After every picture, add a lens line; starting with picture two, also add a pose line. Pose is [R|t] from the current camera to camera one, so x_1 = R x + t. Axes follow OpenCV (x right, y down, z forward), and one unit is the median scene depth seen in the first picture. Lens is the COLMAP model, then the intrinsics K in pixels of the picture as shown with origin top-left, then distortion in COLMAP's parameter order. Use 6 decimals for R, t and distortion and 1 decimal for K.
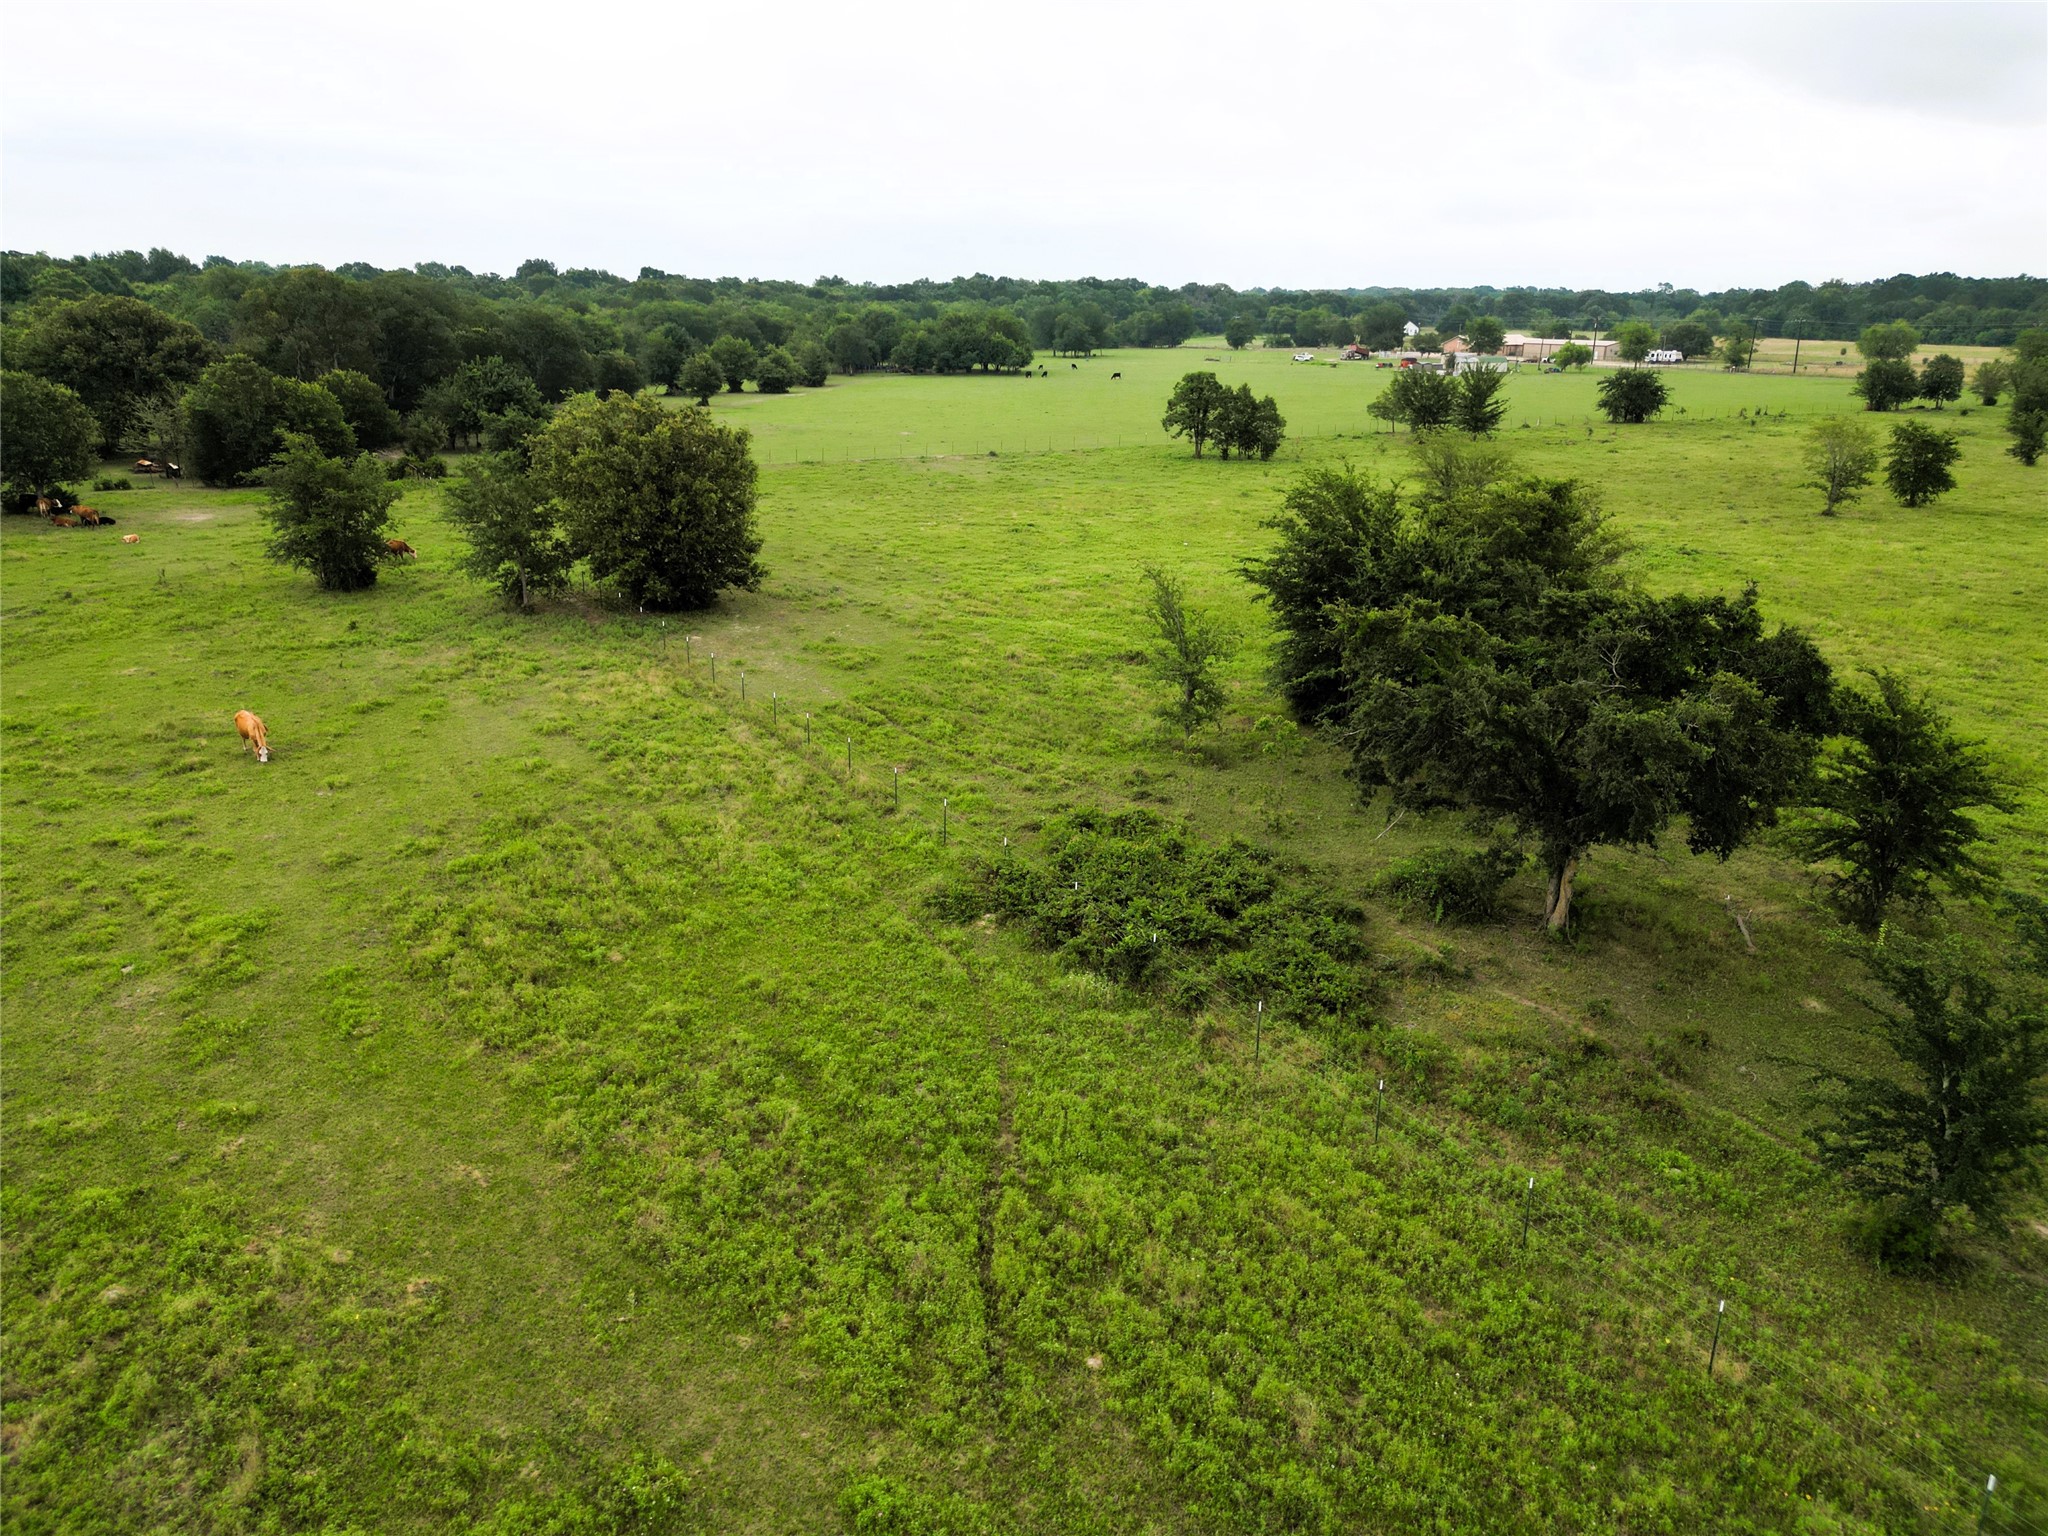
lens RADIAL K [[1437.1, 0, 1024.0], [0, 1437.1, 768.0], [0, 0, 1]] dist [0.065892, -0.061076]
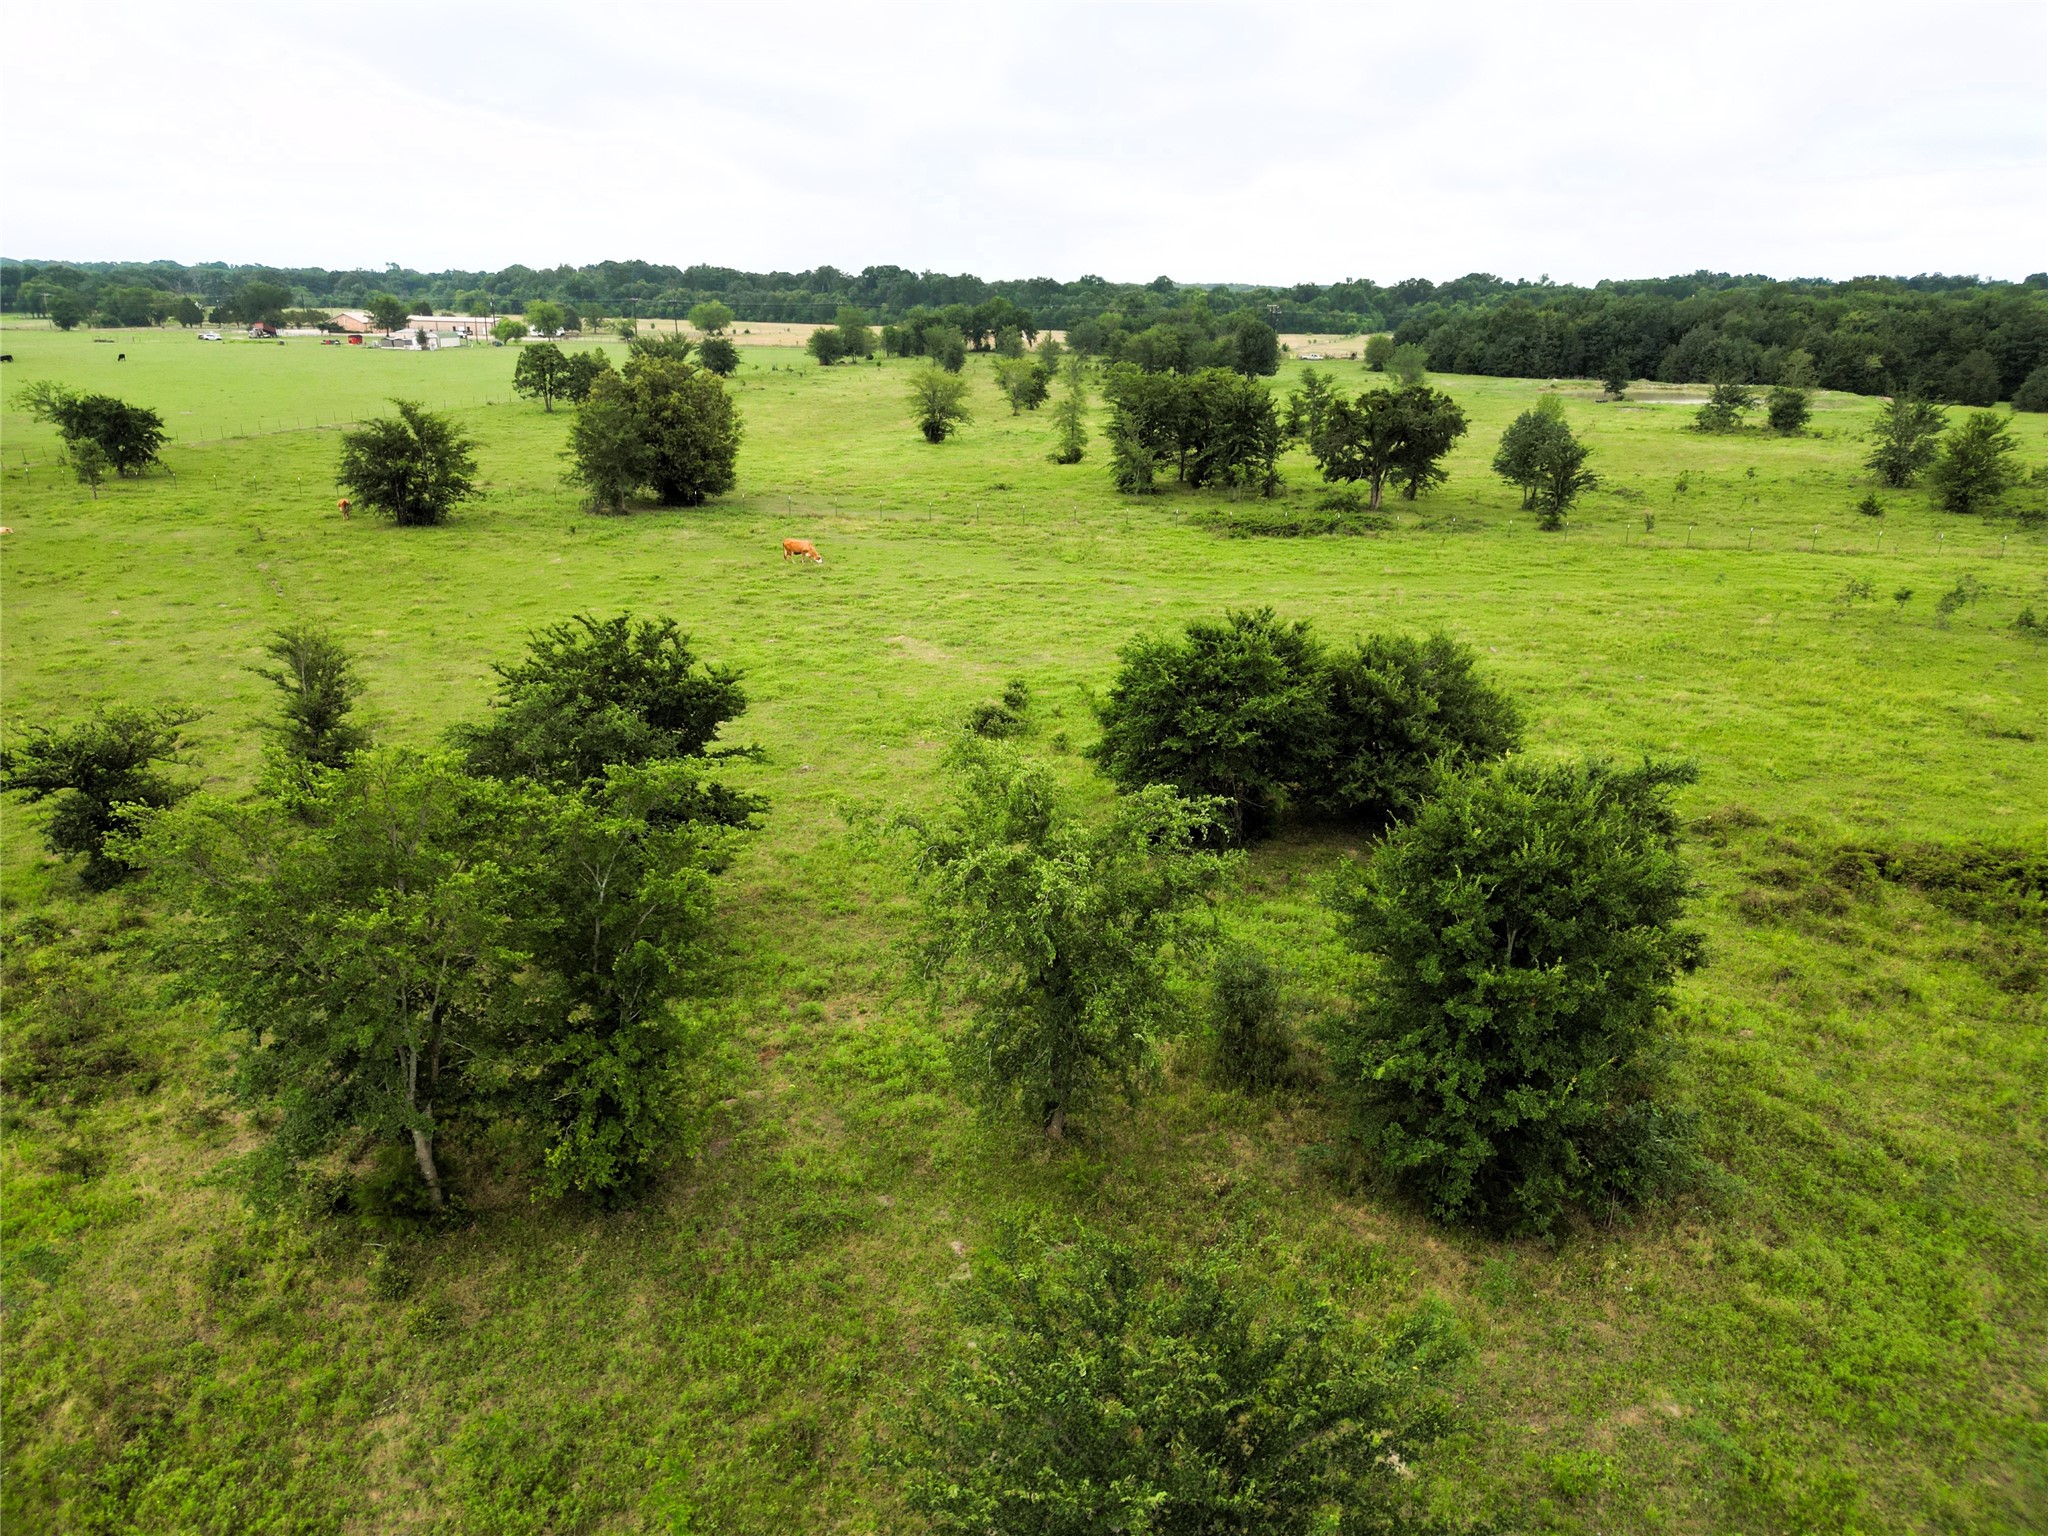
lens RADIAL K [[1437.1, 0, 1024.0], [0, 1437.1, 768.0], [0, 0, 1]] dist [0.065892, -0.061076]
pose [[0.662874, -0.238462, 0.709742, -0.240869], [0.228833, 0.967093, 0.111205, 0.013635], [-0.712905, 0.088698, 0.695629, -0.049691]]
